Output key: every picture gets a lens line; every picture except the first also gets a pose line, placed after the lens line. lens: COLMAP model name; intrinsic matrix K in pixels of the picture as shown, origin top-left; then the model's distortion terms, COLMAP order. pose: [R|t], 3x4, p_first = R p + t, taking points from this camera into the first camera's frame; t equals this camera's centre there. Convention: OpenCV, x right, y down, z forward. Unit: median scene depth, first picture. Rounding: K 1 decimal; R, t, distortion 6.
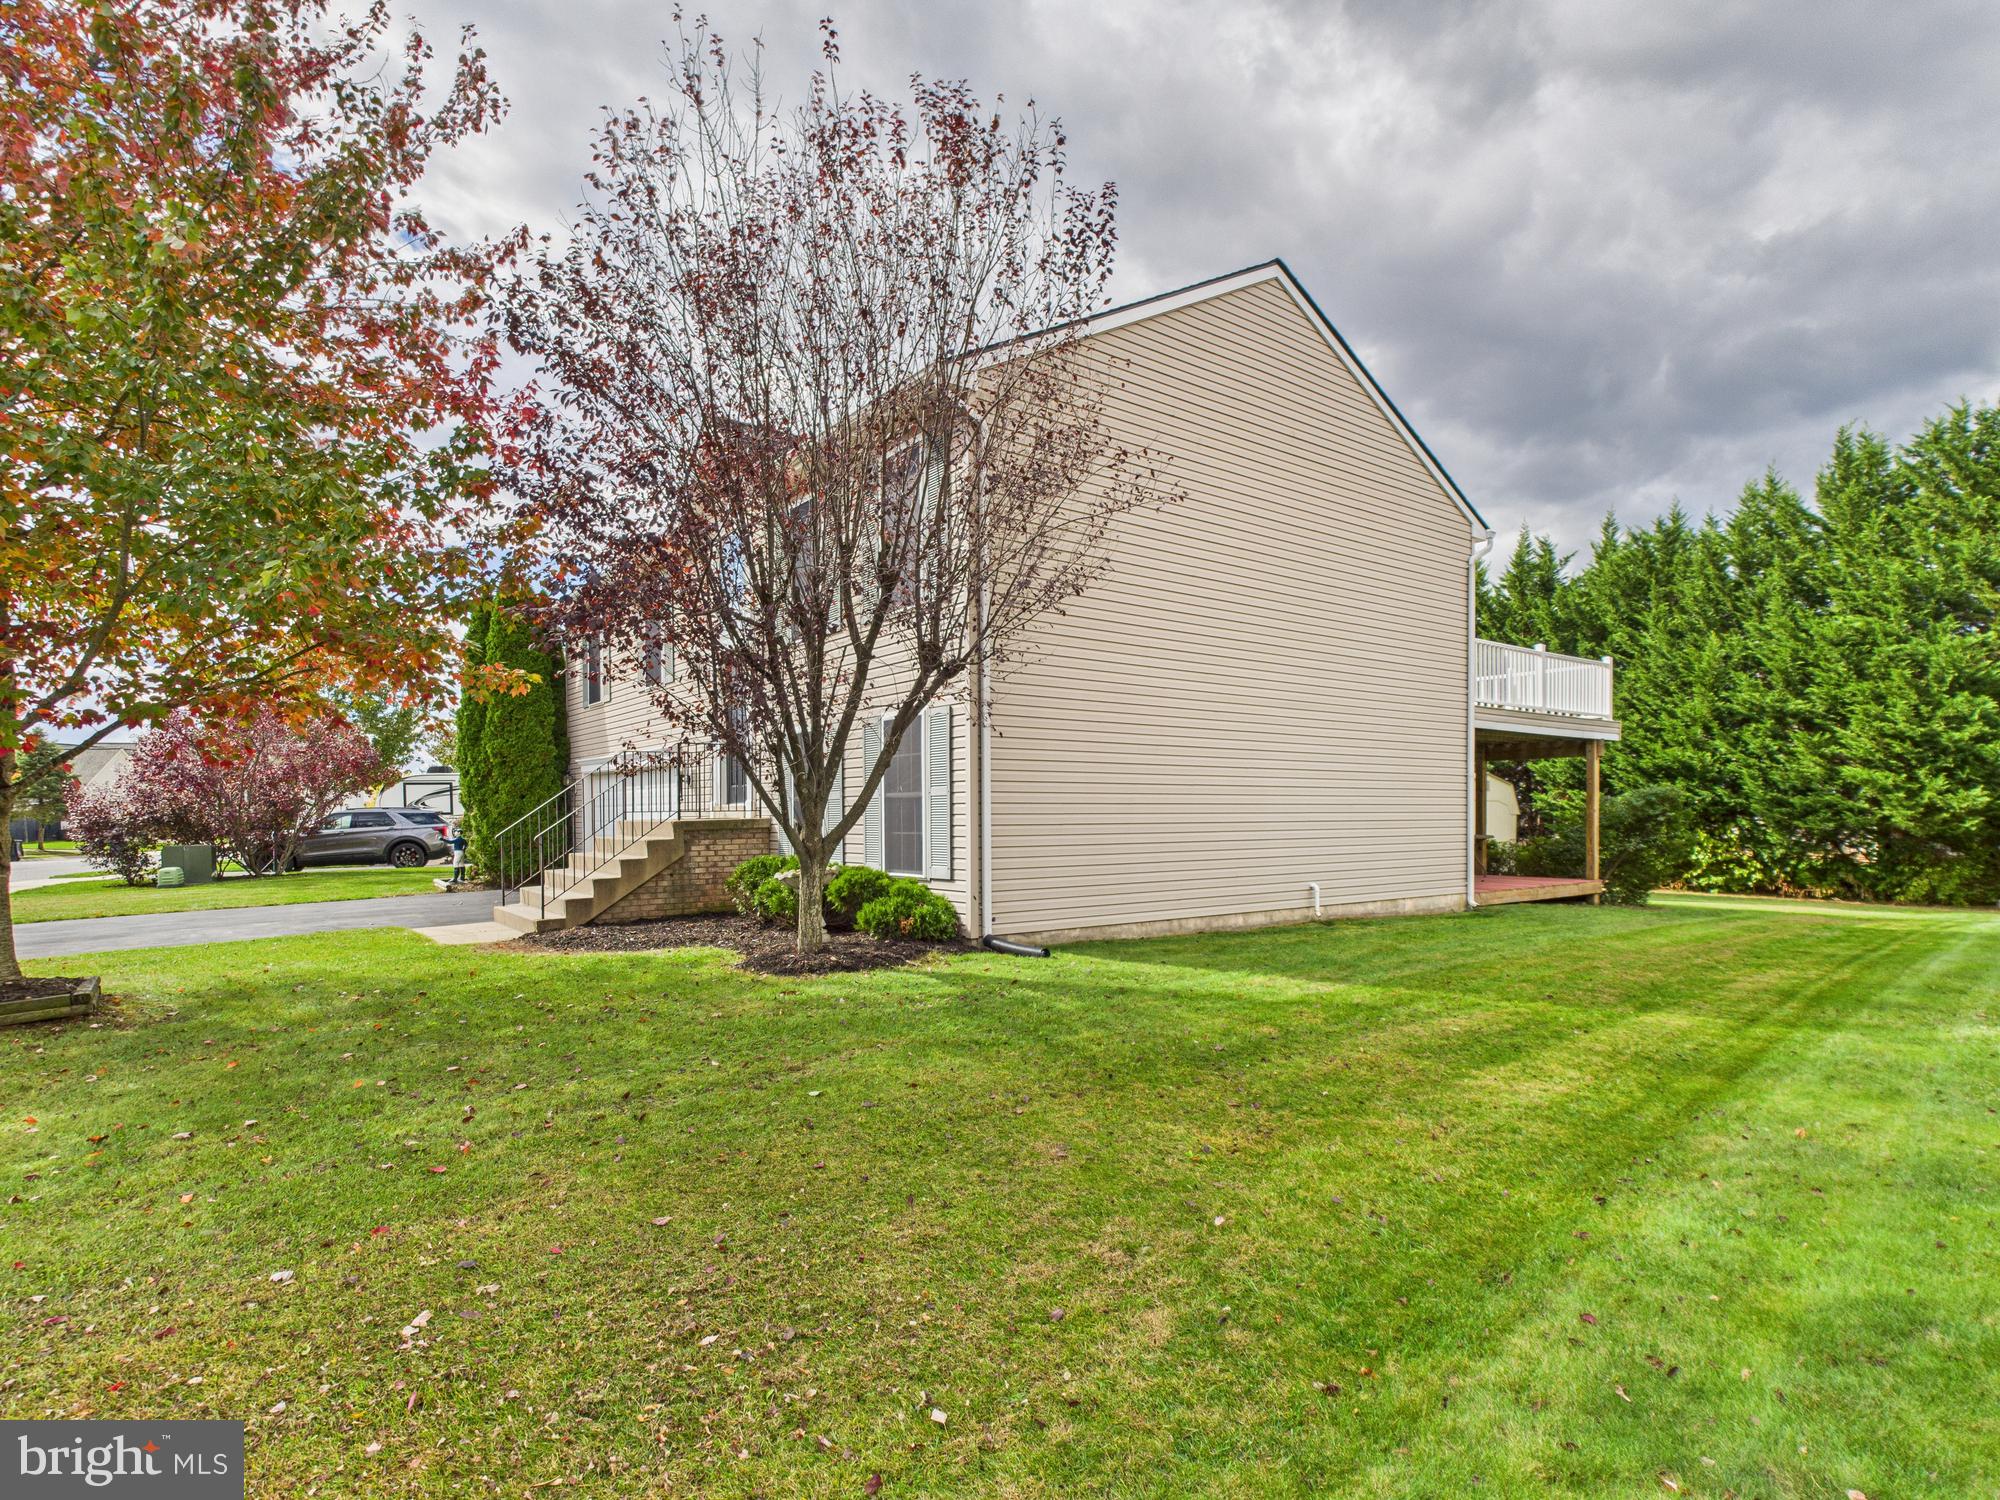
lens RADIAL K [[1052.7, 0, 999.5], [0, 1052.7, 807.7], [0, 0, 1]] dist [0.000813, -0.000069]
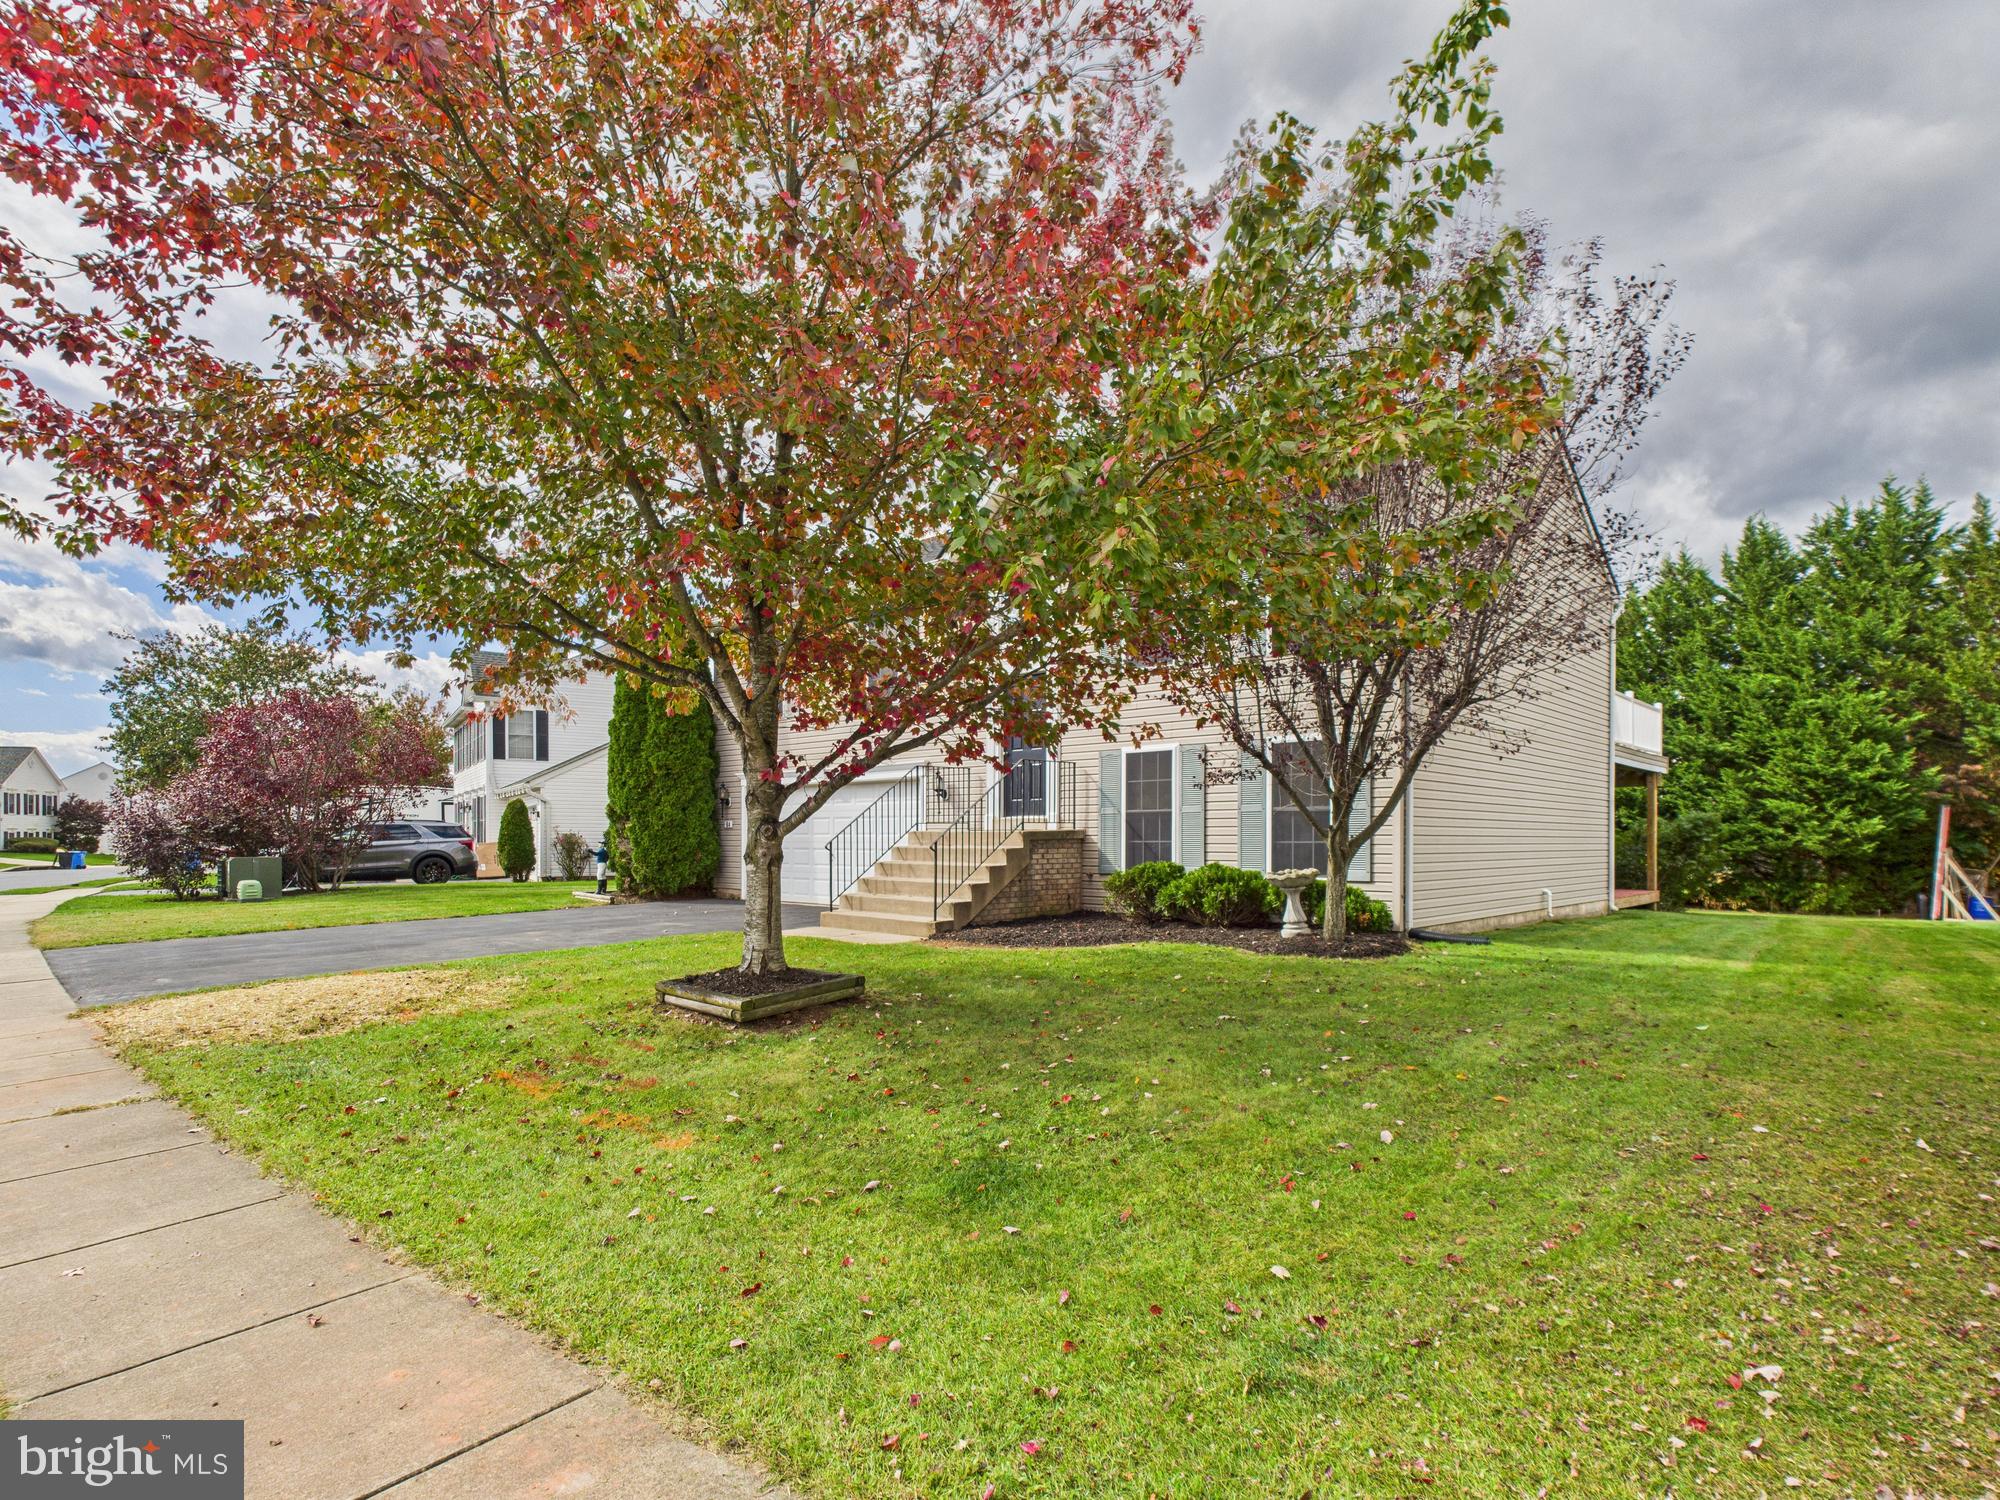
lens RADIAL K [[1052.7, 0, 999.5], [0, 1052.7, 807.7], [0, 0, 1]] dist [0.000813, -0.000069]
pose [[0.985987, 0.012994, 0.166315, -0.267884], [-0.009276, 0.999690, -0.023117, 0.006985], [-0.166564, 0.021250, 0.985802, -0.037150]]
